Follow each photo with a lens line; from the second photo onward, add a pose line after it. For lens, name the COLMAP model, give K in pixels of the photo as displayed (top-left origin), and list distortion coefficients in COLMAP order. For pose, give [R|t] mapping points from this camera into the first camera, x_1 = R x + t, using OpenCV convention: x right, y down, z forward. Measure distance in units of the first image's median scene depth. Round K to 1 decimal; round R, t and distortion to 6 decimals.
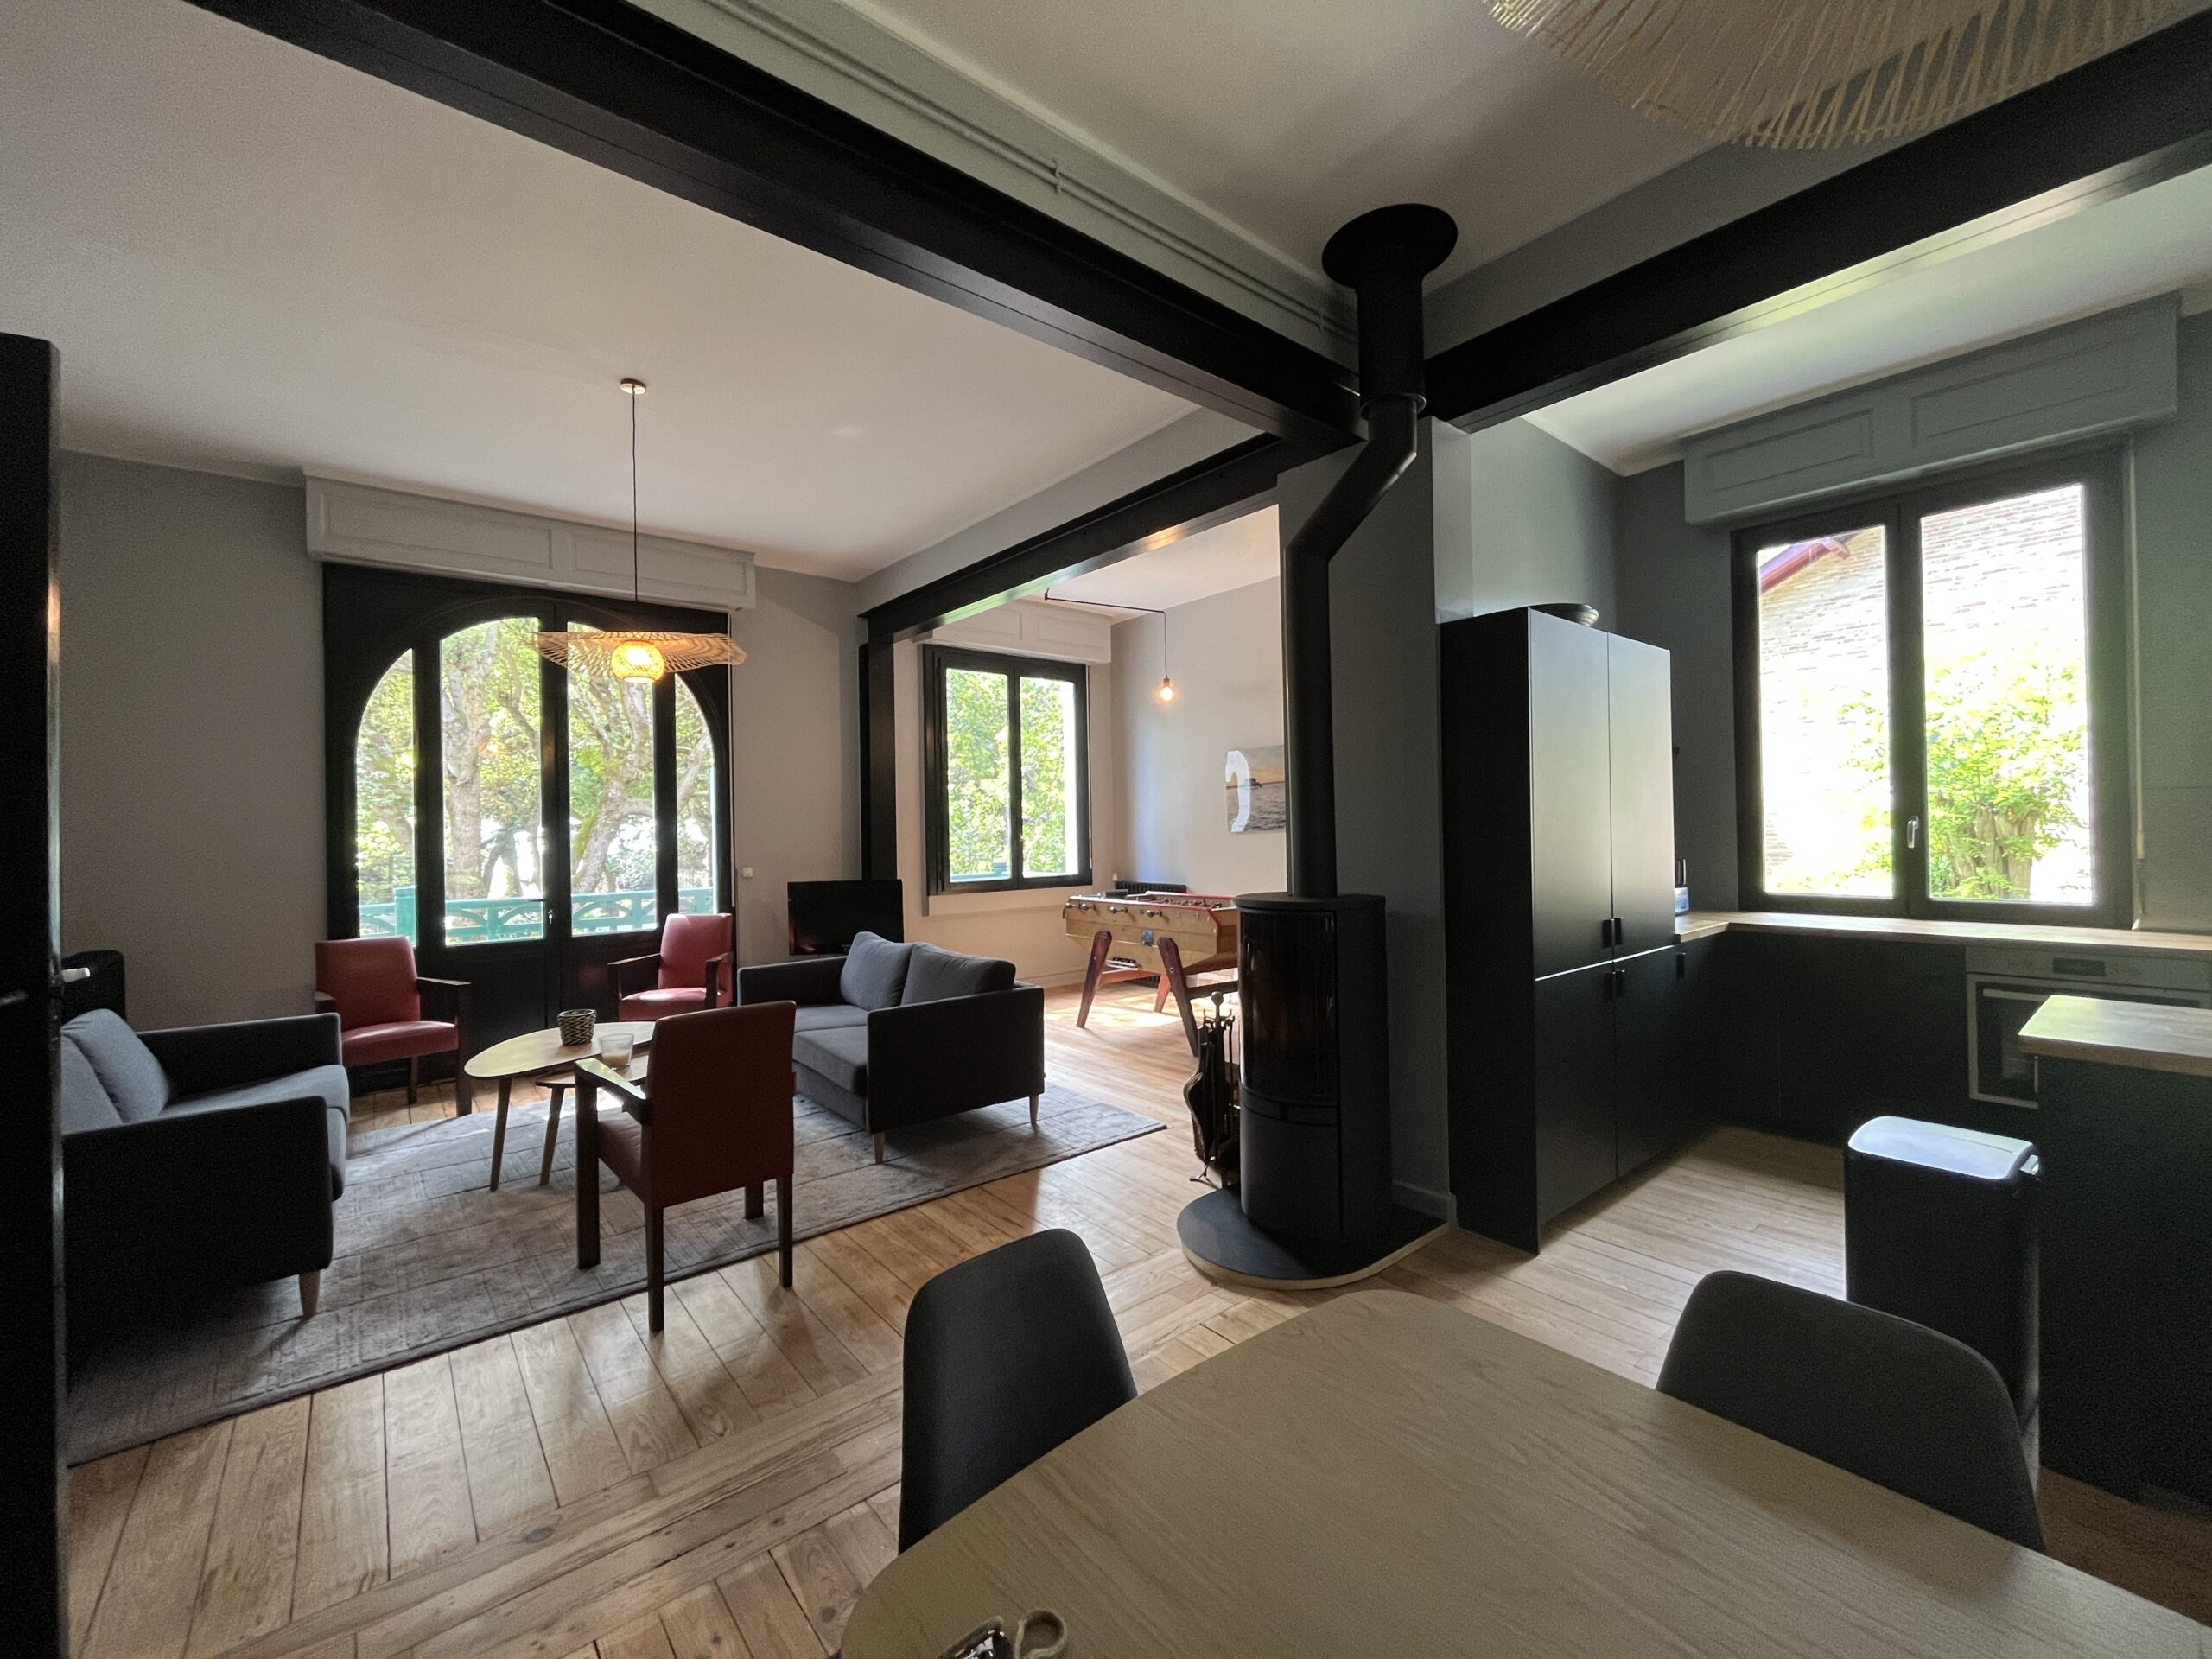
lens RADIAL K [[909.6, 0, 1103.1], [0, 909.6, 823.6], [0, 0, 1]] dist [-0.002575, 0.000380]
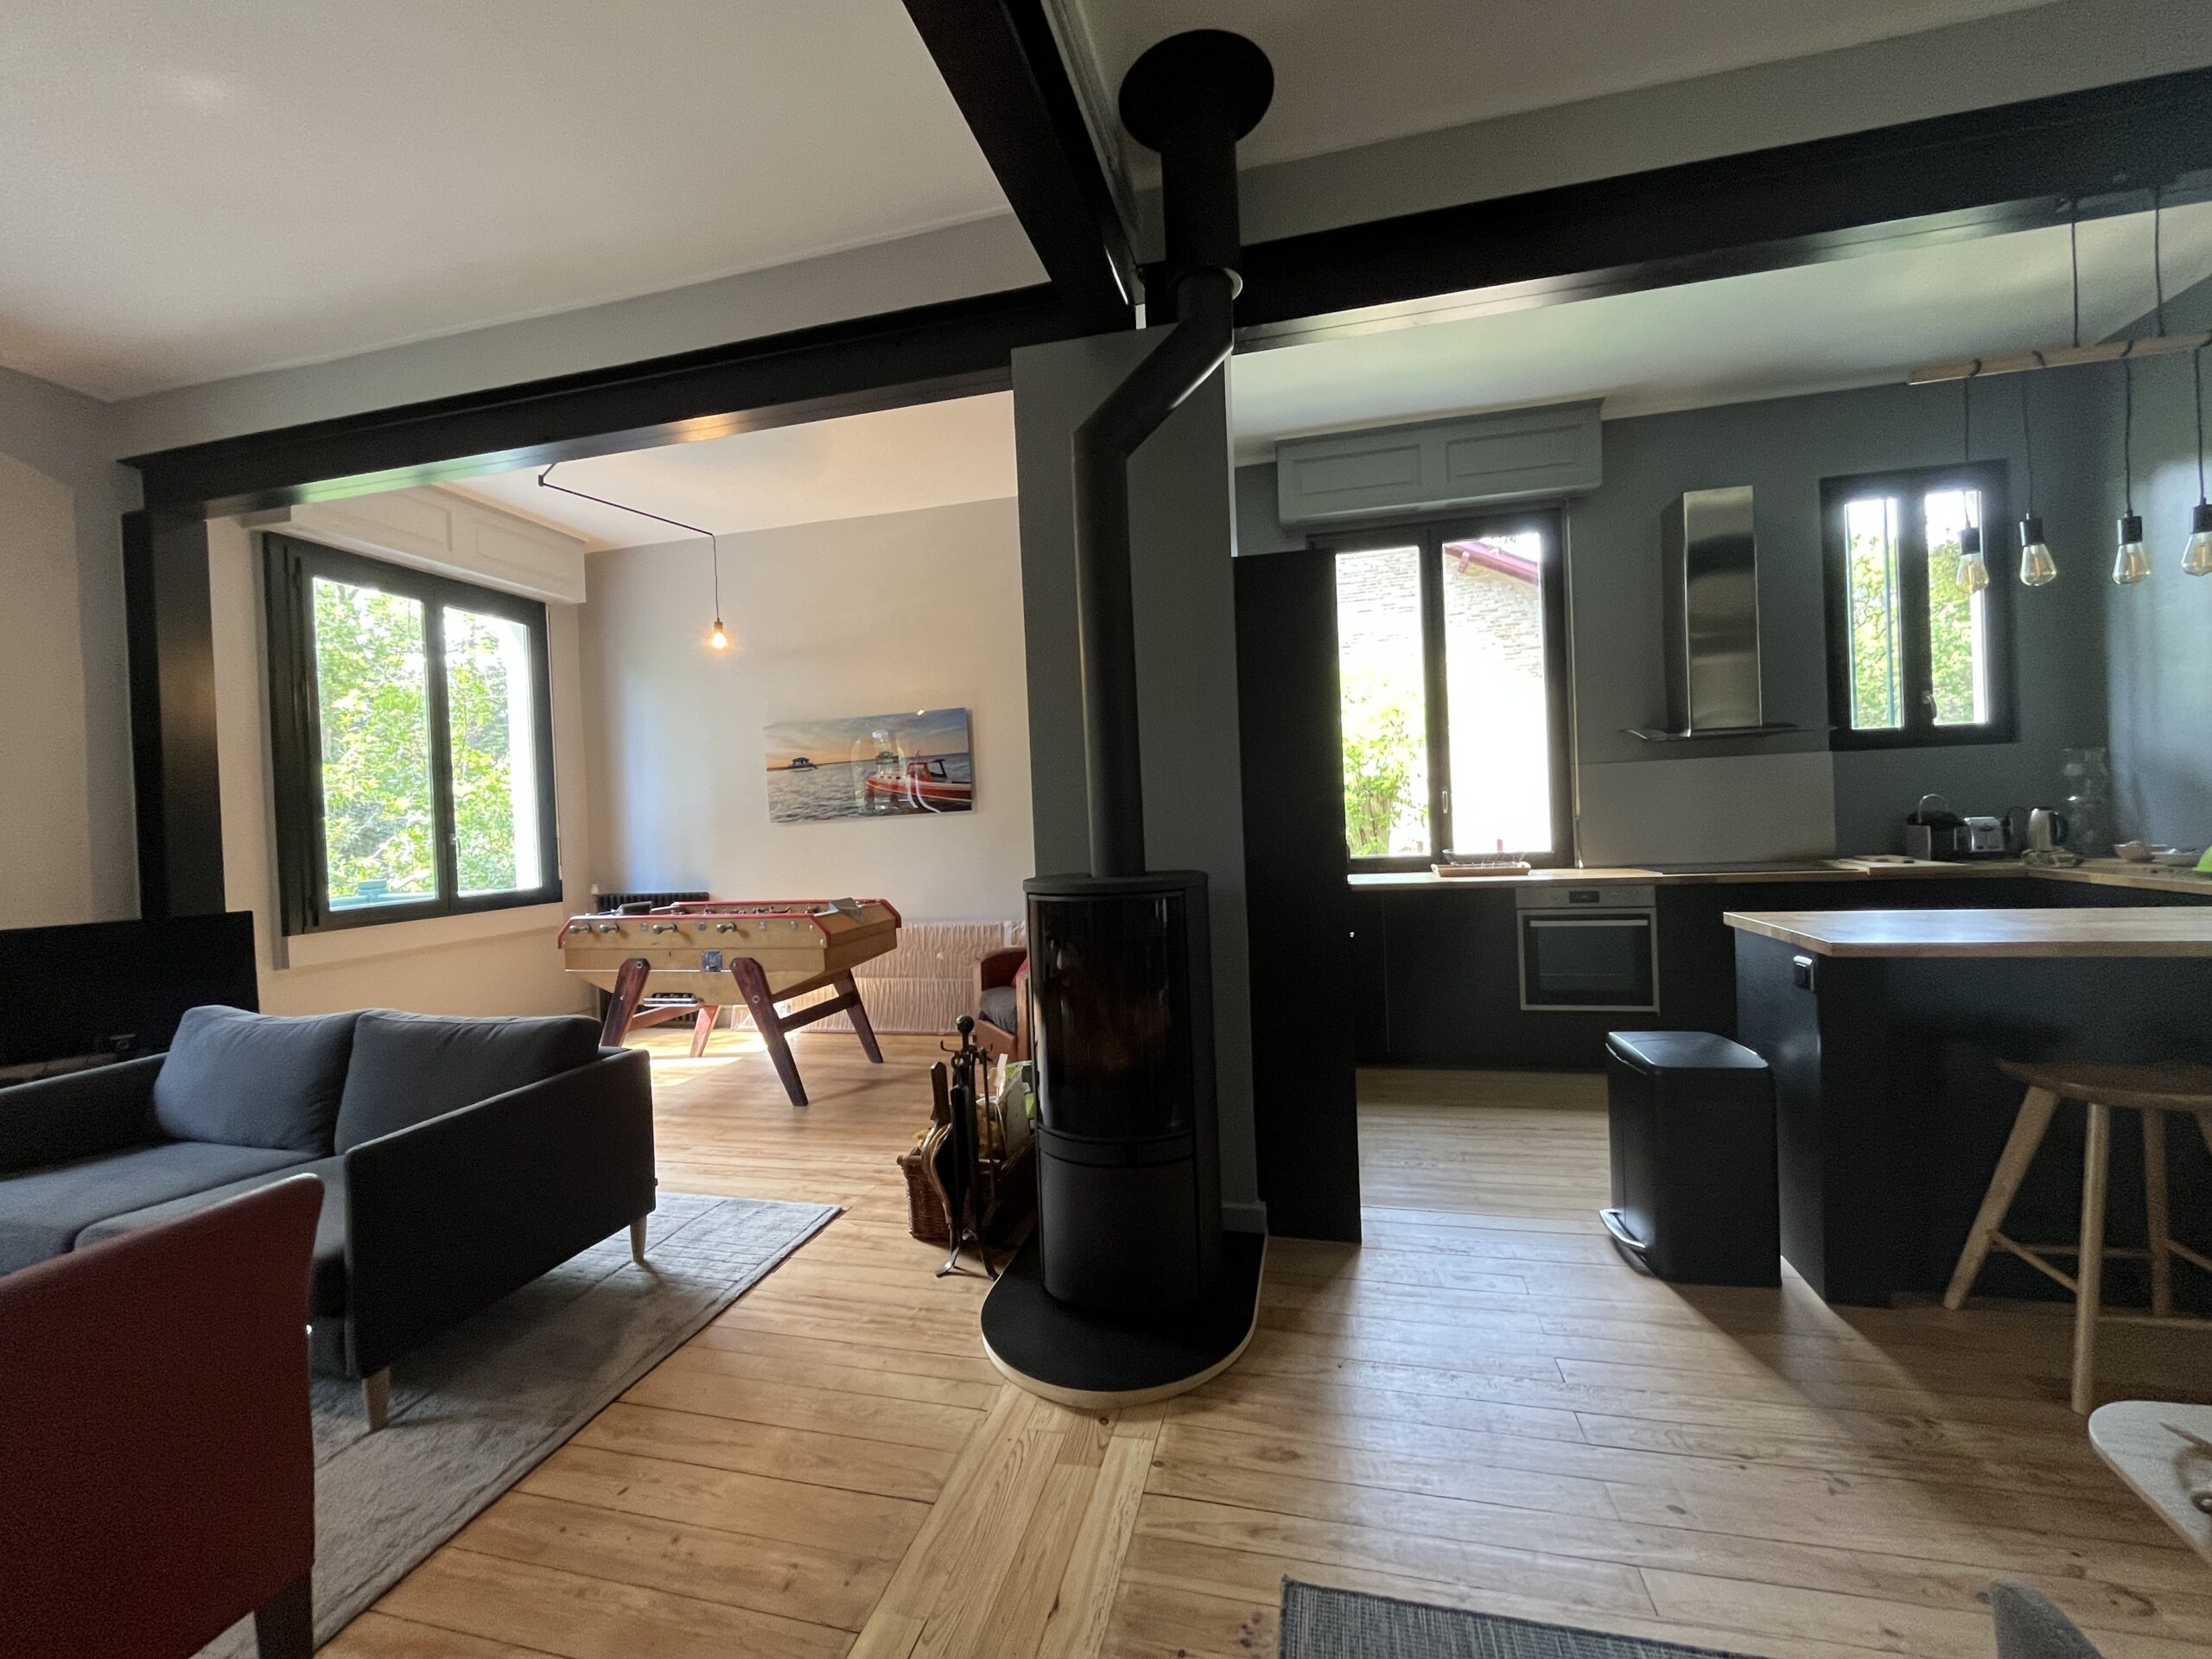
lens RADIAL K [[909.6, 0, 1106.8], [0, 909.6, 823.3], [0, 0, 1]] dist [-0.002575, 0.000380]
pose [[0.798739, -0.022722, 0.601249, -0.218331], [0.024623, 0.999684, 0.005067, 0.024193], [-0.601174, 0.010757, 0.799046, 0.310811]]
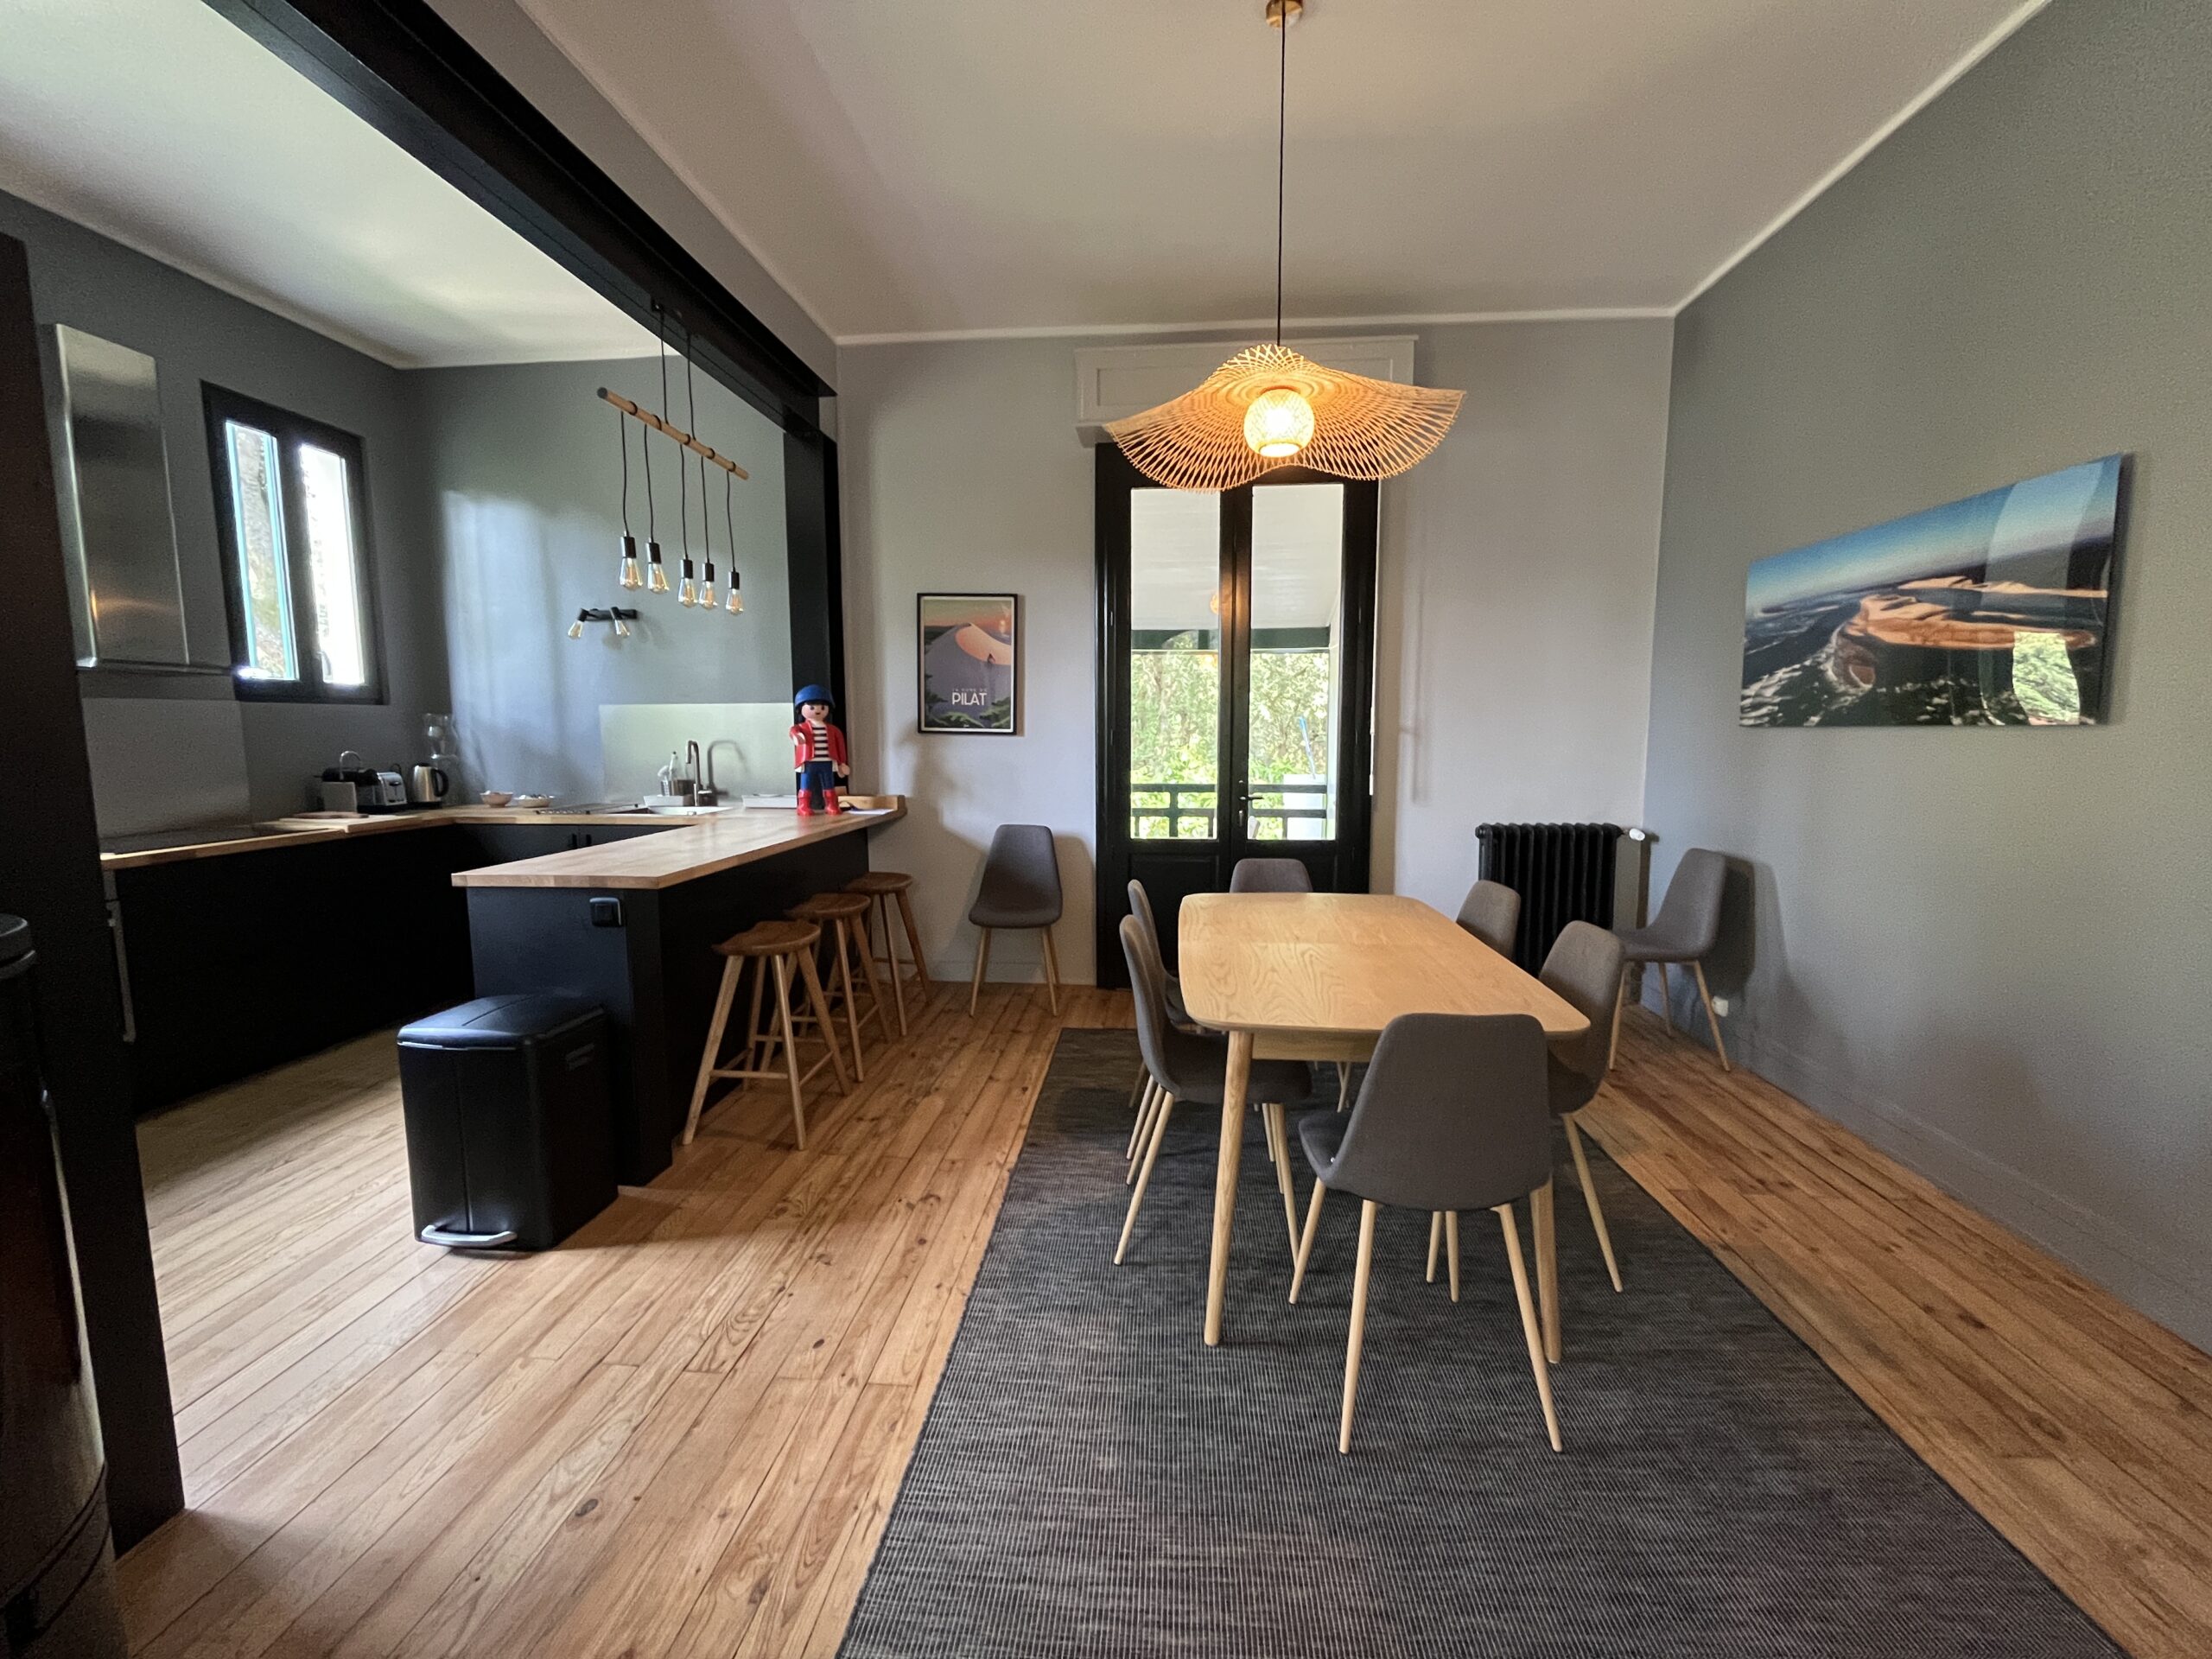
lens RADIAL K [[909.6, 0, 1105.8], [0, 909.6, 820.3], [0, 0, 1]] dist [-0.002575, 0.000380]
pose [[-0.715690, -0.052656, 0.696430, -0.213590], [0.012100, 0.996069, 0.087746, 0.017265], [-0.698313, 0.071226, -0.712240, 0.742751]]
